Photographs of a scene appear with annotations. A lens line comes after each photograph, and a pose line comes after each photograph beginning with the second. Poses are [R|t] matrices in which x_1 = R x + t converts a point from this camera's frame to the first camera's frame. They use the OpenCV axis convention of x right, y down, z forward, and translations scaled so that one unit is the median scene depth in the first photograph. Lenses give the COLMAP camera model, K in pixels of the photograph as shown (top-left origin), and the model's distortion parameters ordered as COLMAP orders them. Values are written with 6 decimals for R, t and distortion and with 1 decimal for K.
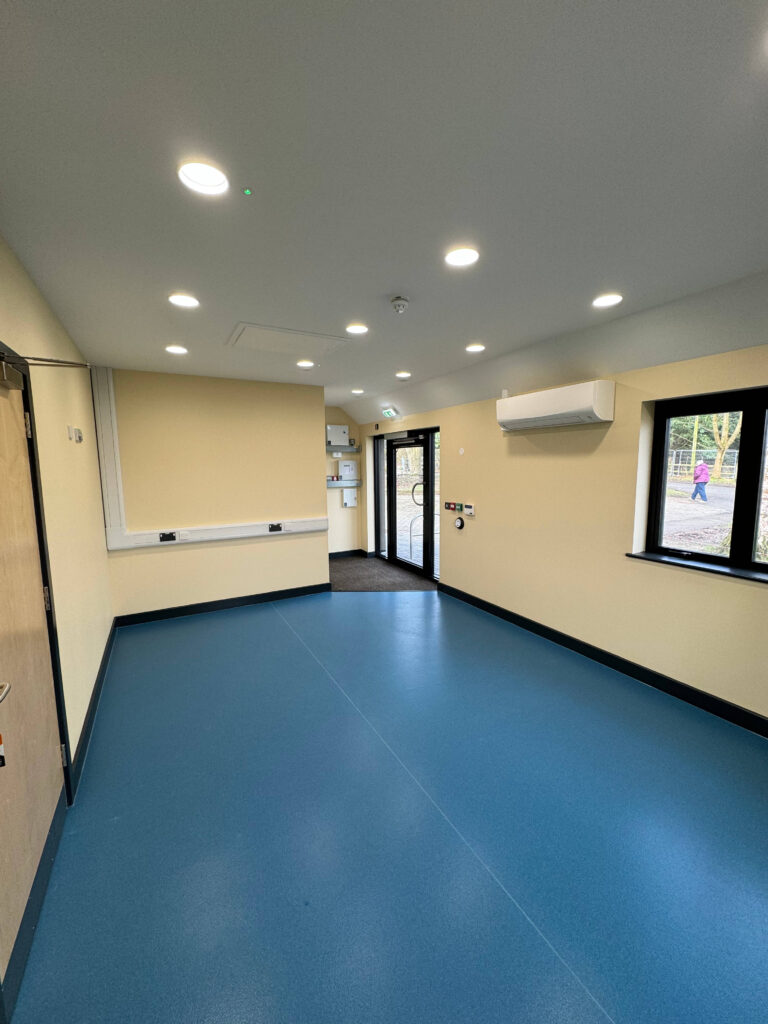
lens RADIAL K [[405.2, 0, 383.5], [0, 405.2, 512.5], [0, 0, 1]] dist [-0.002803, -0.000147]
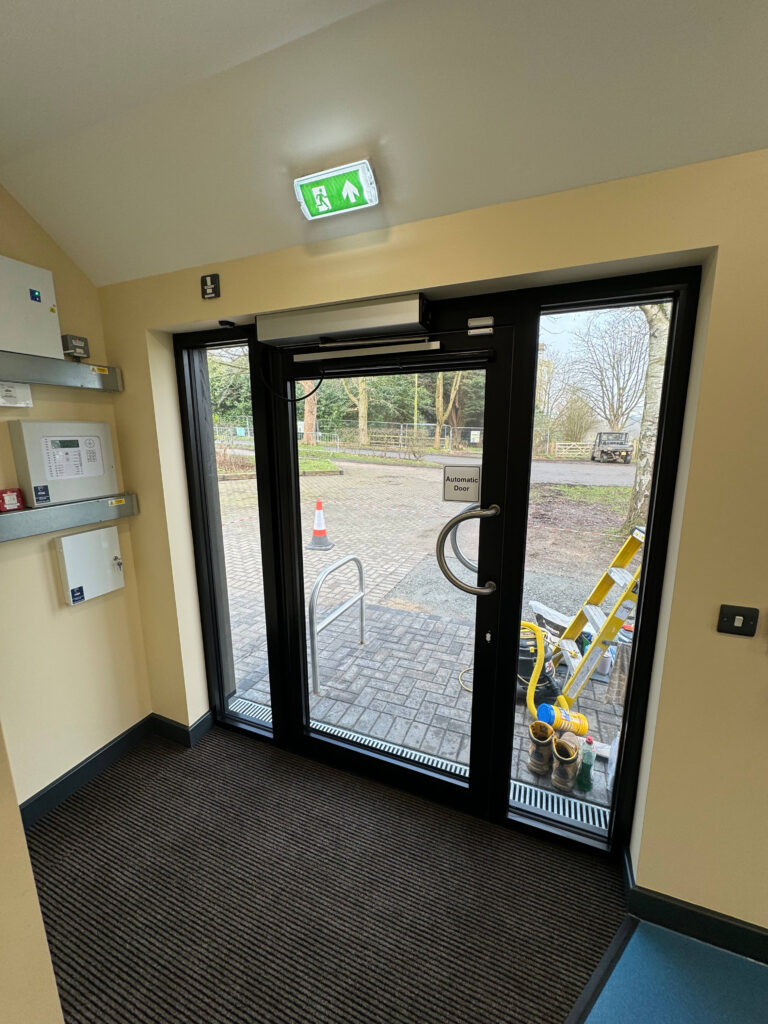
lens RADIAL K [[405.2, 0, 388.1], [0, 405.2, 510.9], [0, 0, 1]] dist [-0.002803, -0.000147]
pose [[0.774279, -0.112095, 0.622837, -0.096992], [0.072559, 0.993422, 0.088589, -0.083098], [-0.628670, -0.023400, 0.777320, 0.692993]]
